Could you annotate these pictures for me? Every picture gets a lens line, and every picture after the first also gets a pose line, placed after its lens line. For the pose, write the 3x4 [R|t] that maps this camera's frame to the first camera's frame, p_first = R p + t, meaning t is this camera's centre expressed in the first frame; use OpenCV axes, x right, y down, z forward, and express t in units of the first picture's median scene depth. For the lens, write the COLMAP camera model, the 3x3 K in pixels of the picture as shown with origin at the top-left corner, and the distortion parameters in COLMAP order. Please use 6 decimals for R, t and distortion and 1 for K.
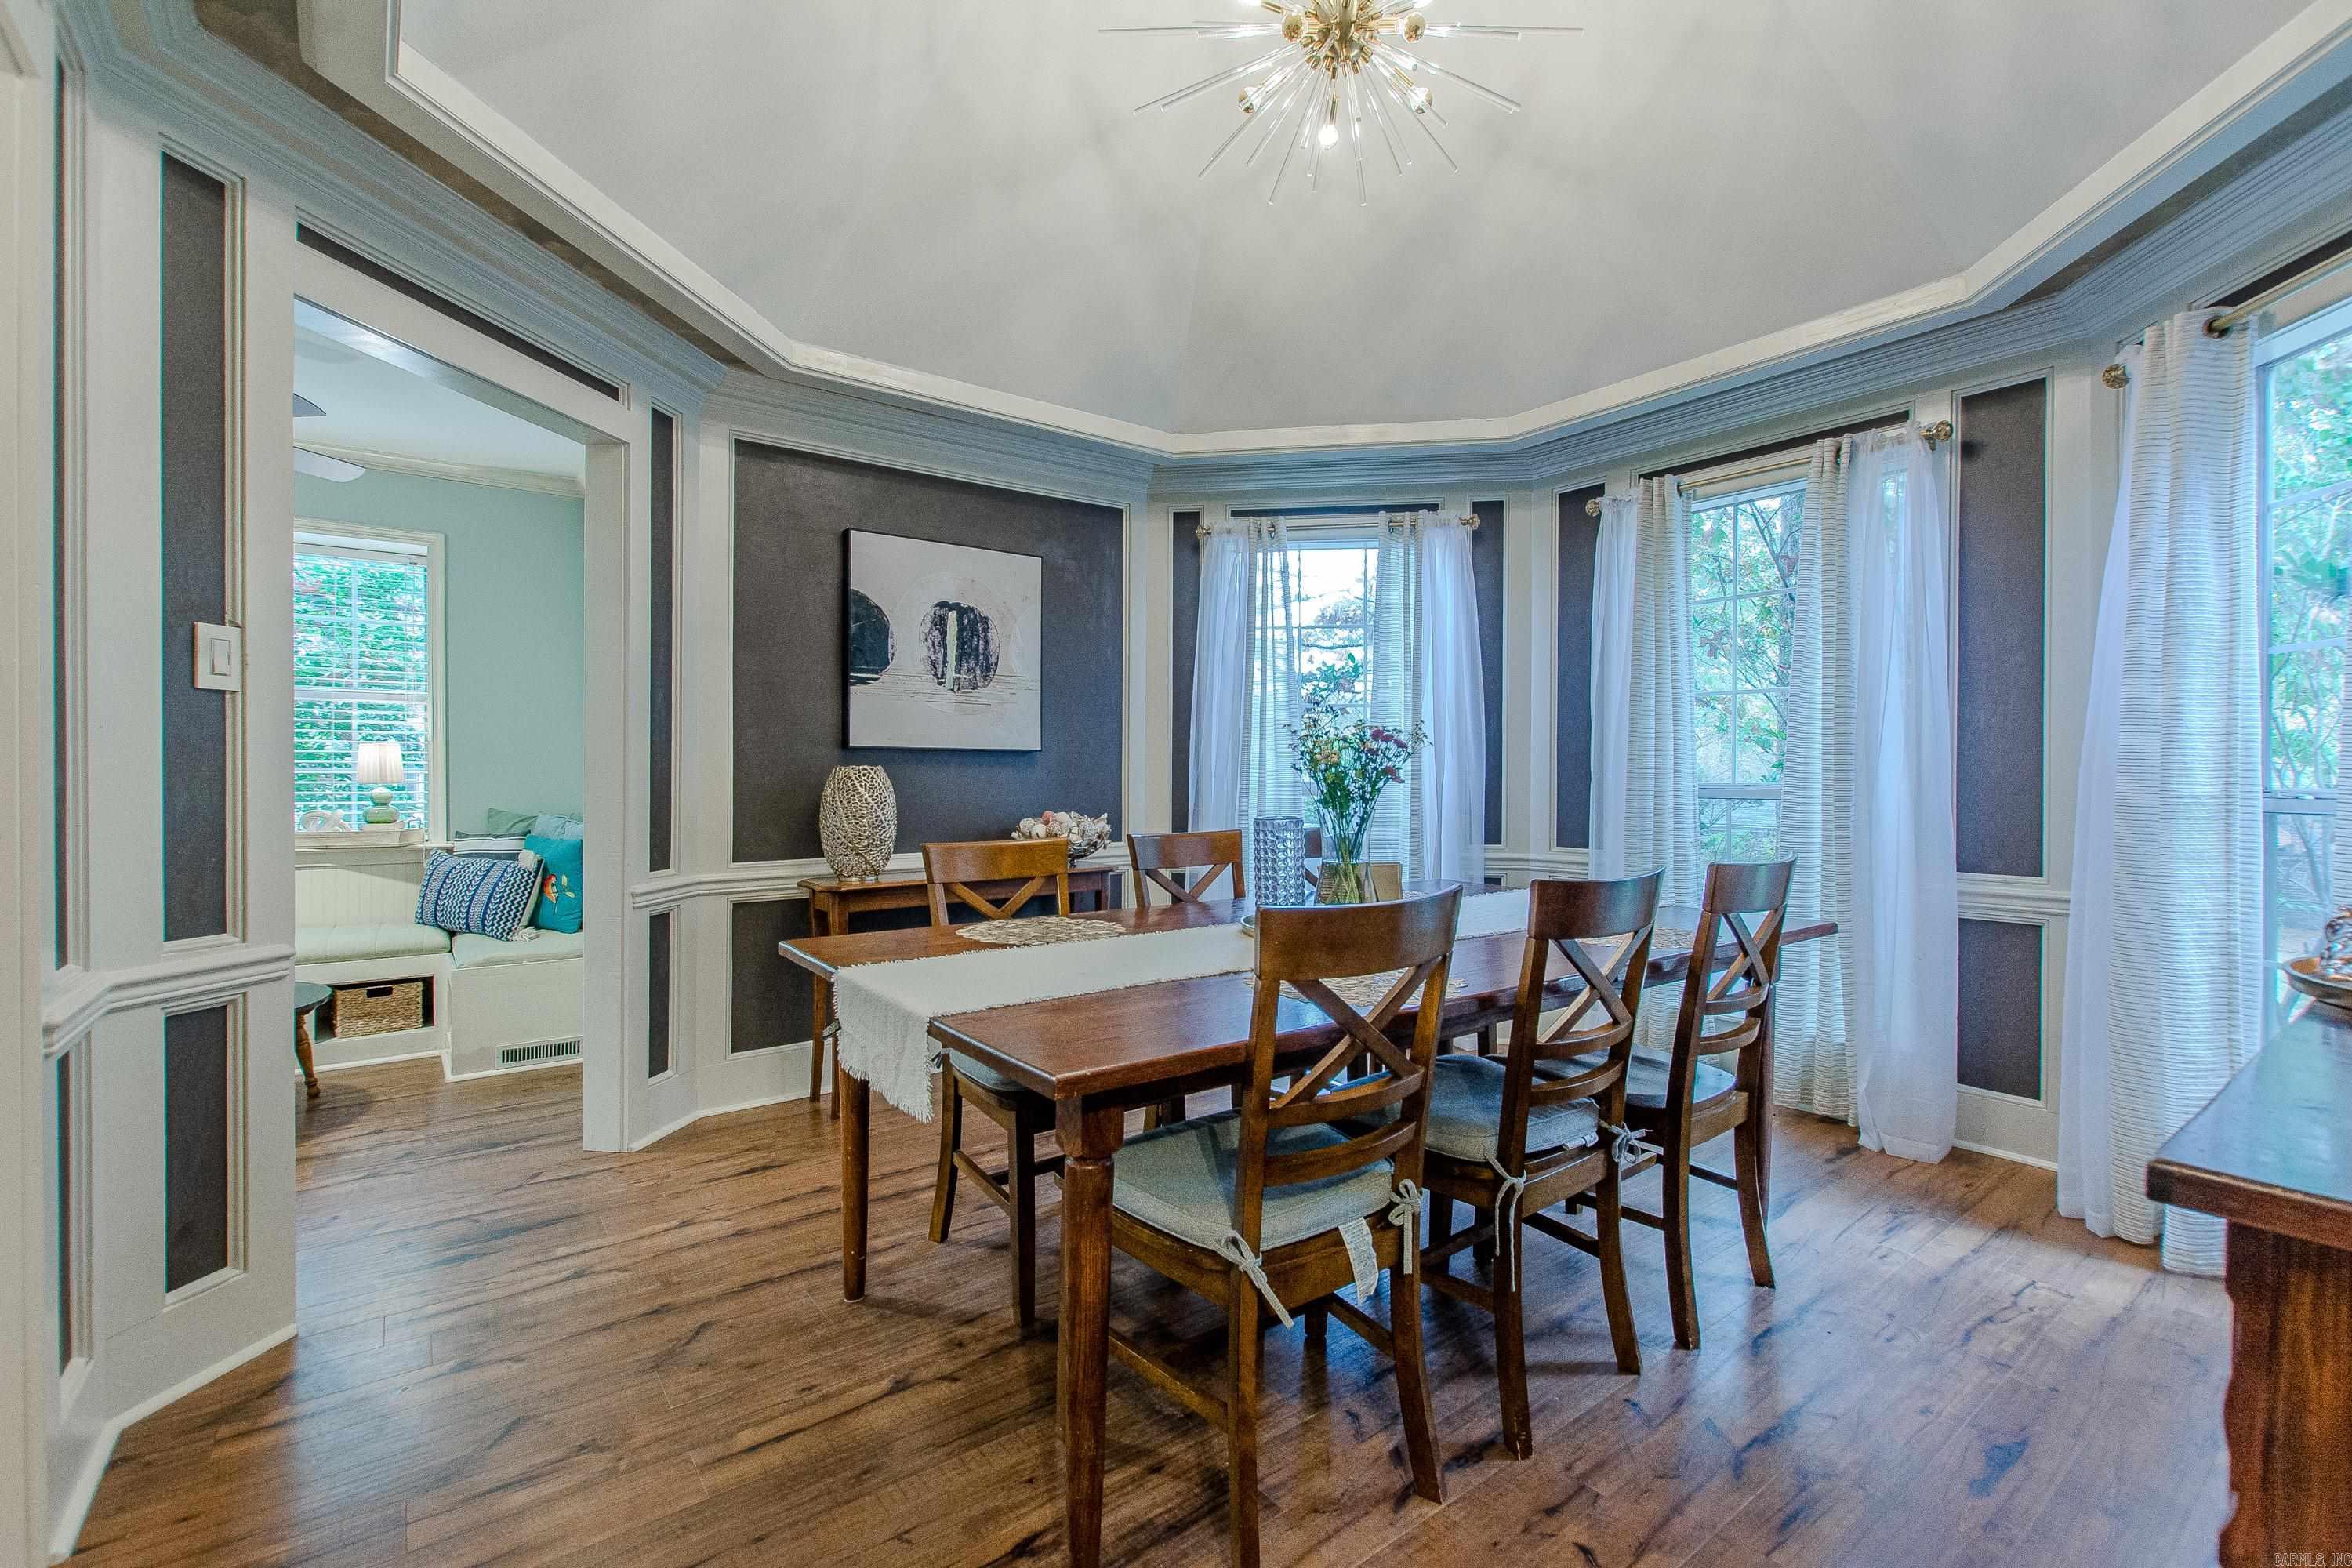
lens RADIAL K [[1032.9, 0, 1184.2], [0, 1032.9, 780.5], [0, 0, 1]] dist [0.001225, -0.000338]
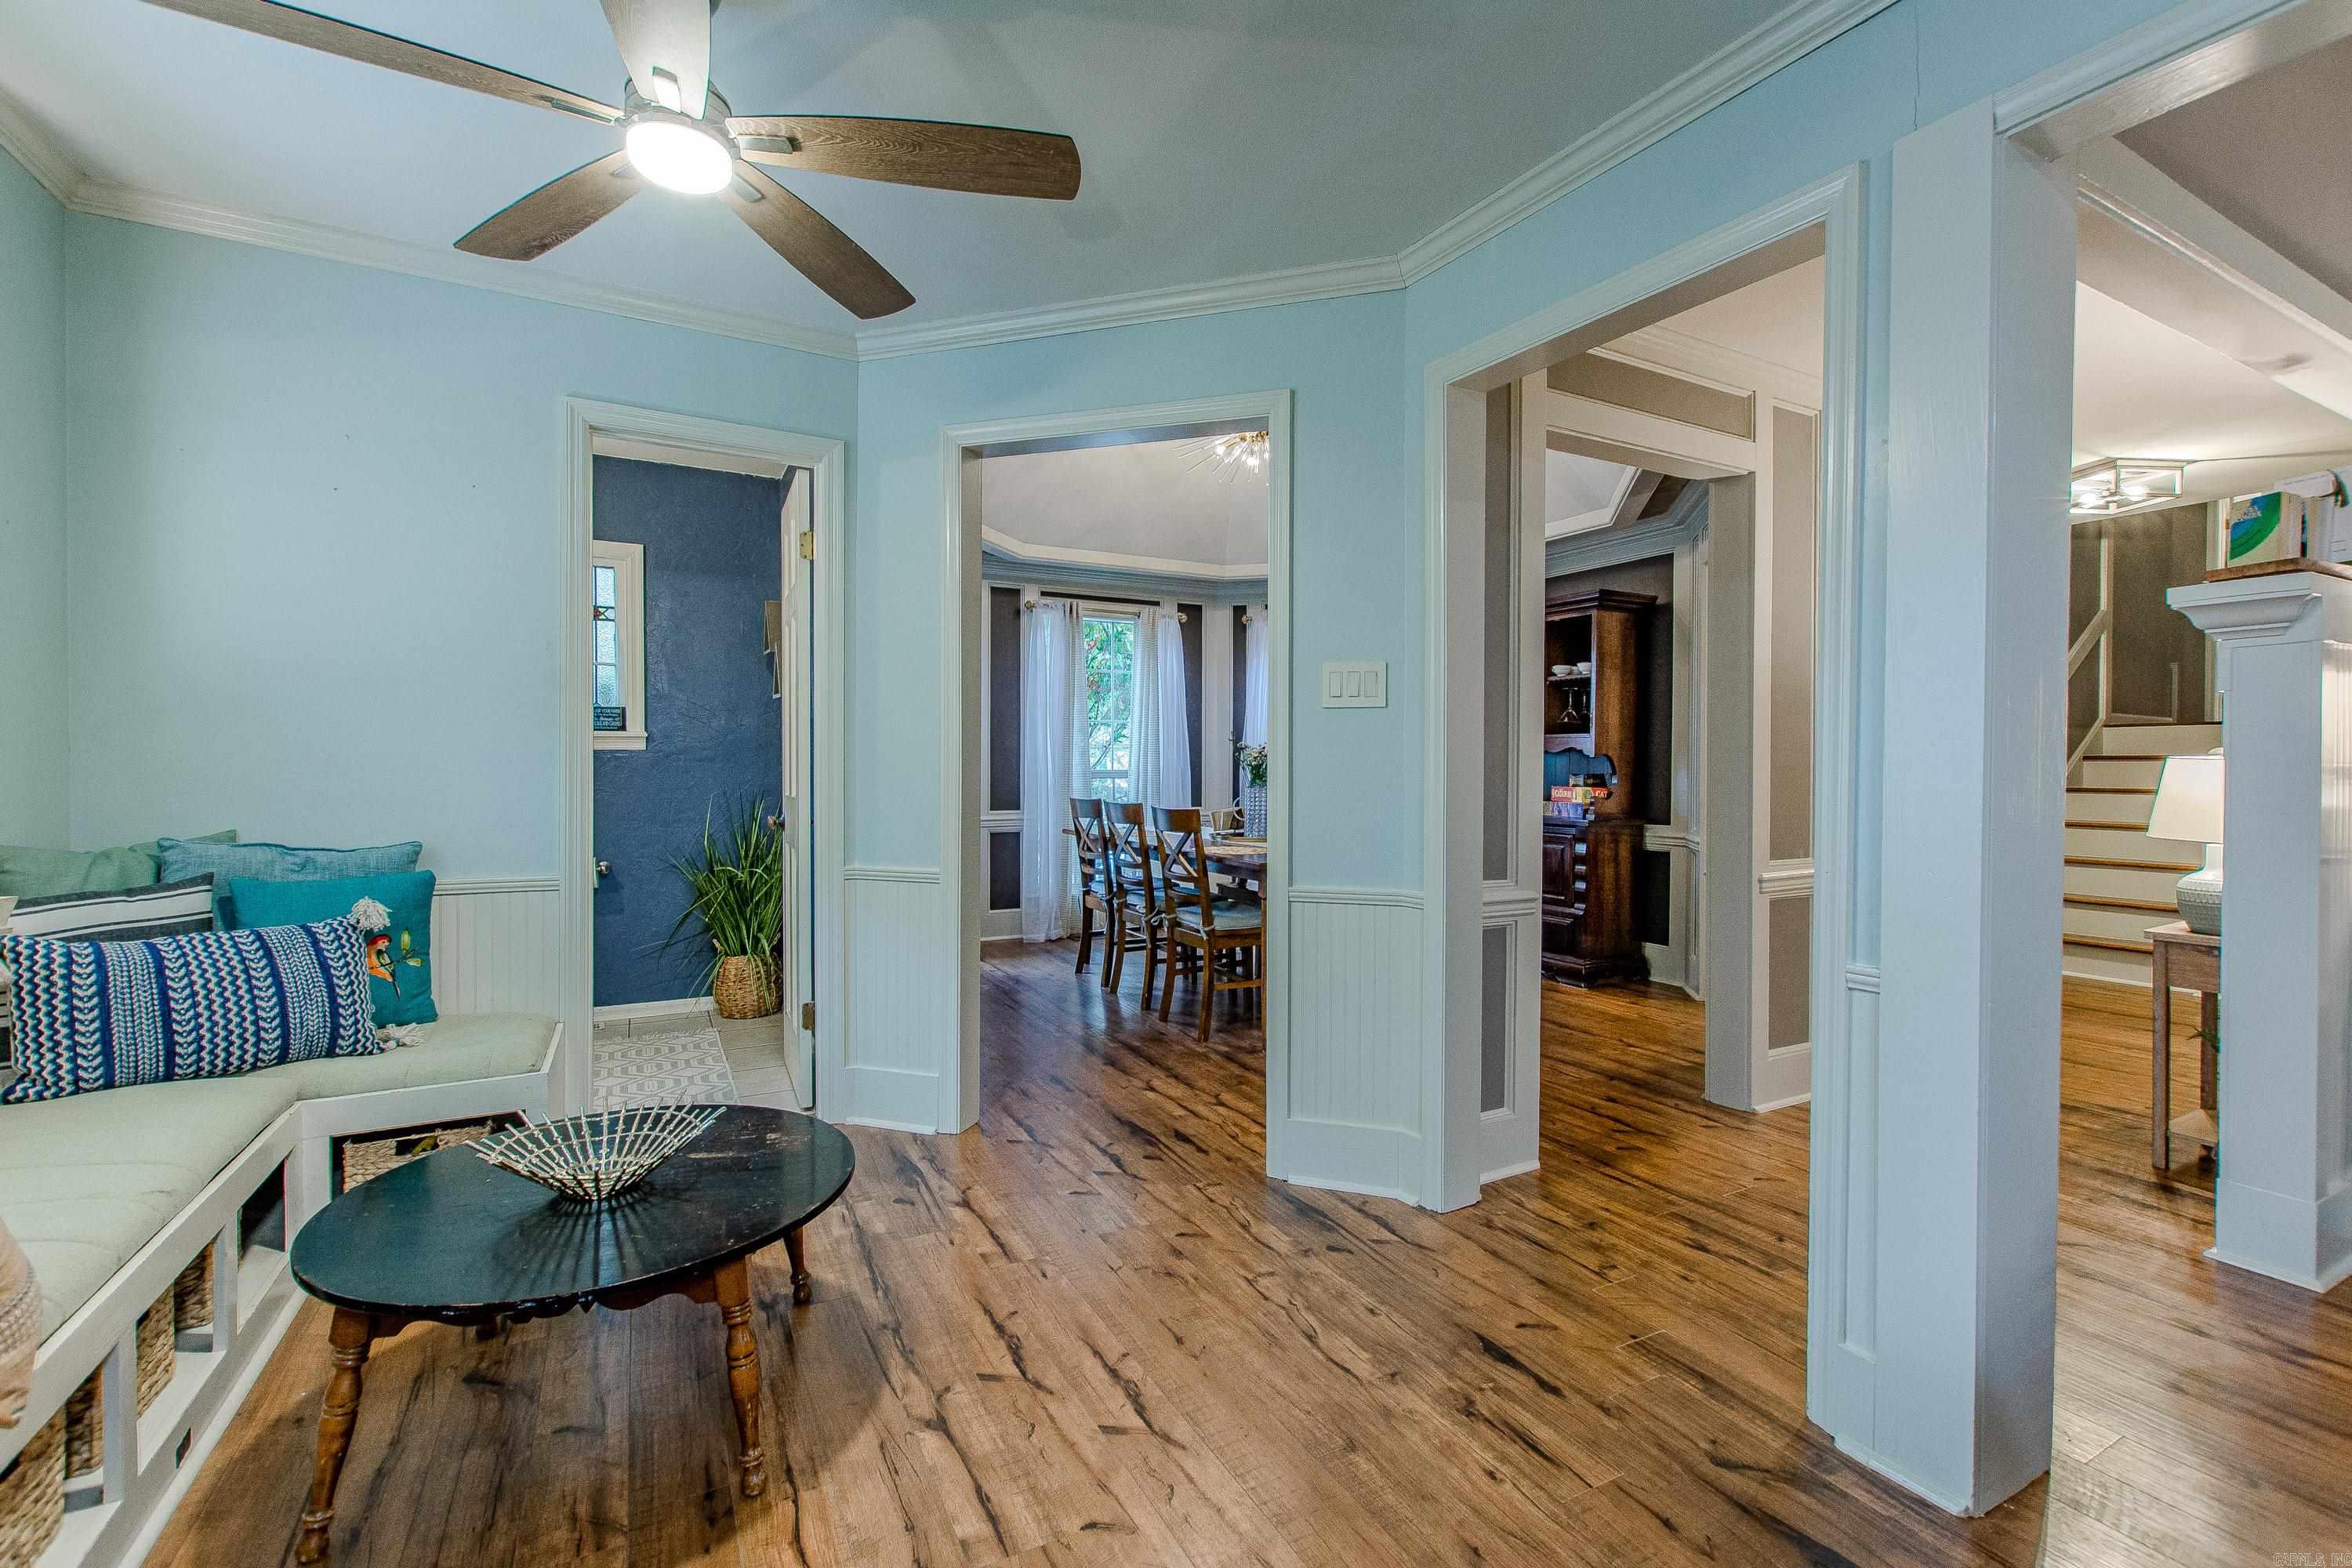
lens RADIAL K [[1023.7, 0, 1179.5], [0, 1023.7, 788.7], [0, 0, 1]] dist [0.003782, -0.000186]
pose [[0.164223, -0.023888, 0.986134, -1.225127], [0.001377, 0.999711, 0.023988, -0.008087], [-0.986422, -0.002581, 0.164209, 0.489546]]
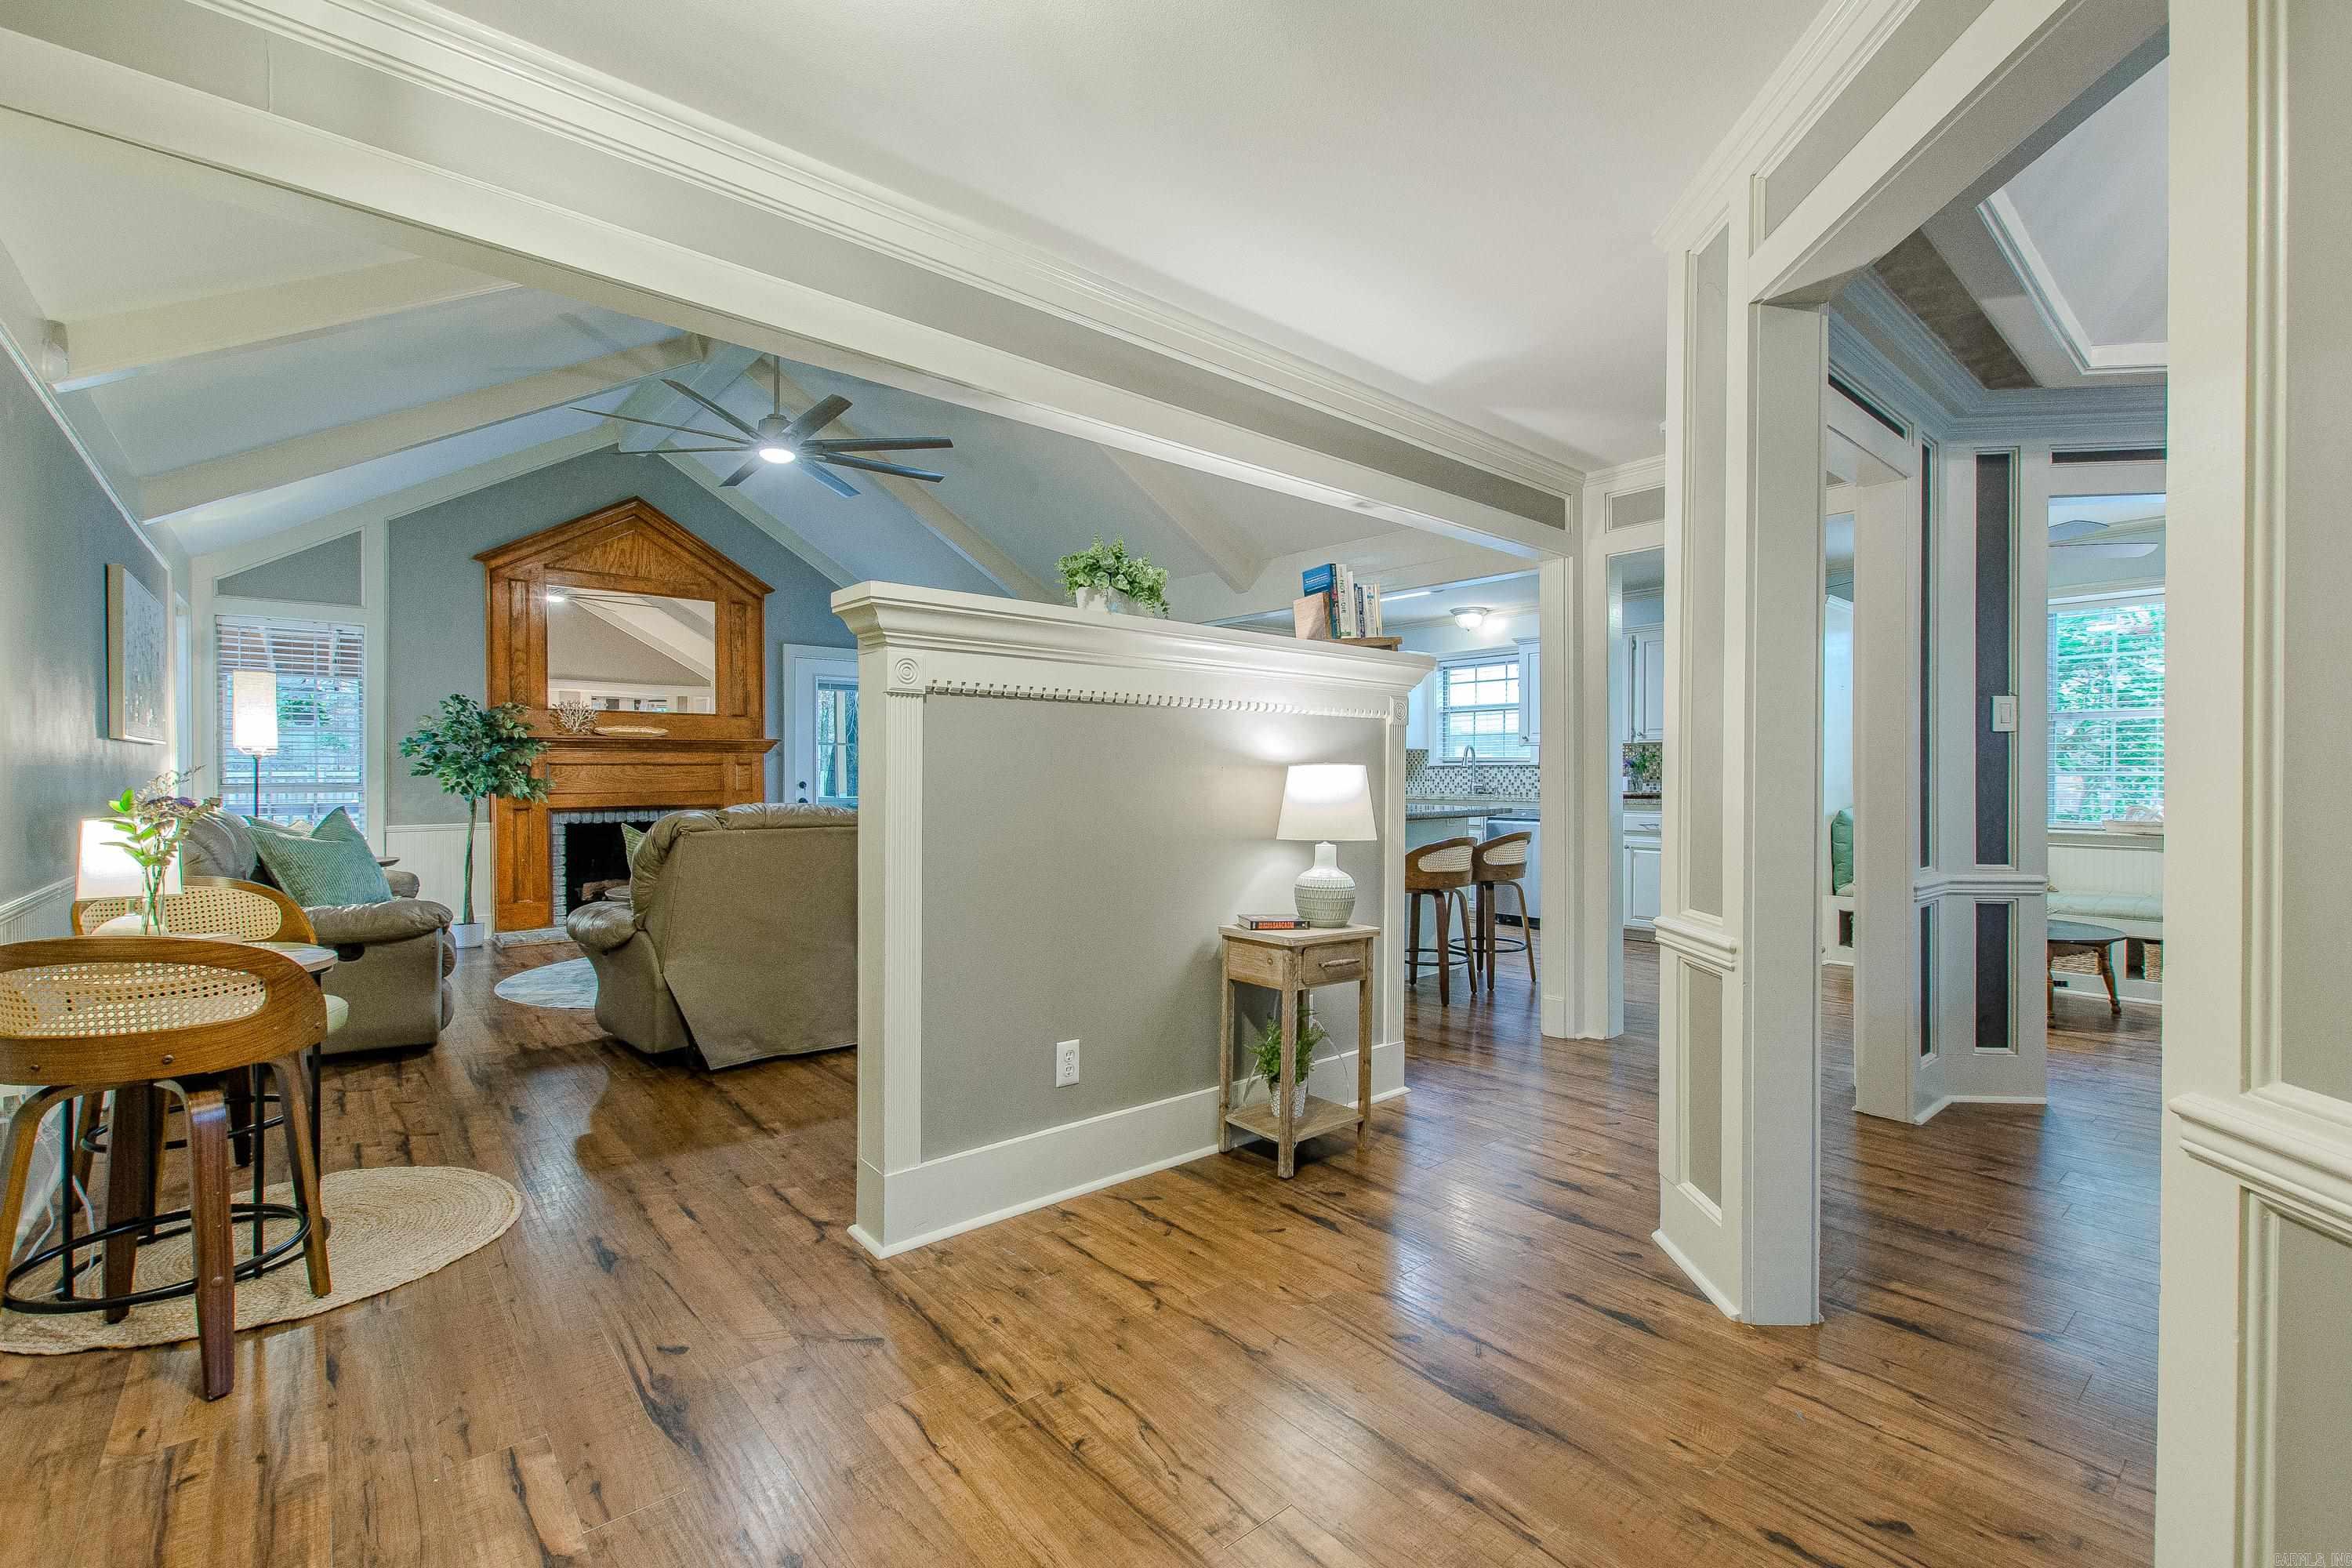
lens RADIAL K [[1021.0, 0, 1189.1], [0, 1021.0, 778.1], [0, 0, 1]] dist [0.000907, -0.000254]
pose [[0.056609, 0.000900, -0.998396, 0.401865], [-0.004760, 0.999988, 0.000632, 0.000327], [0.998385, 0.004716, 0.056613, -0.276589]]
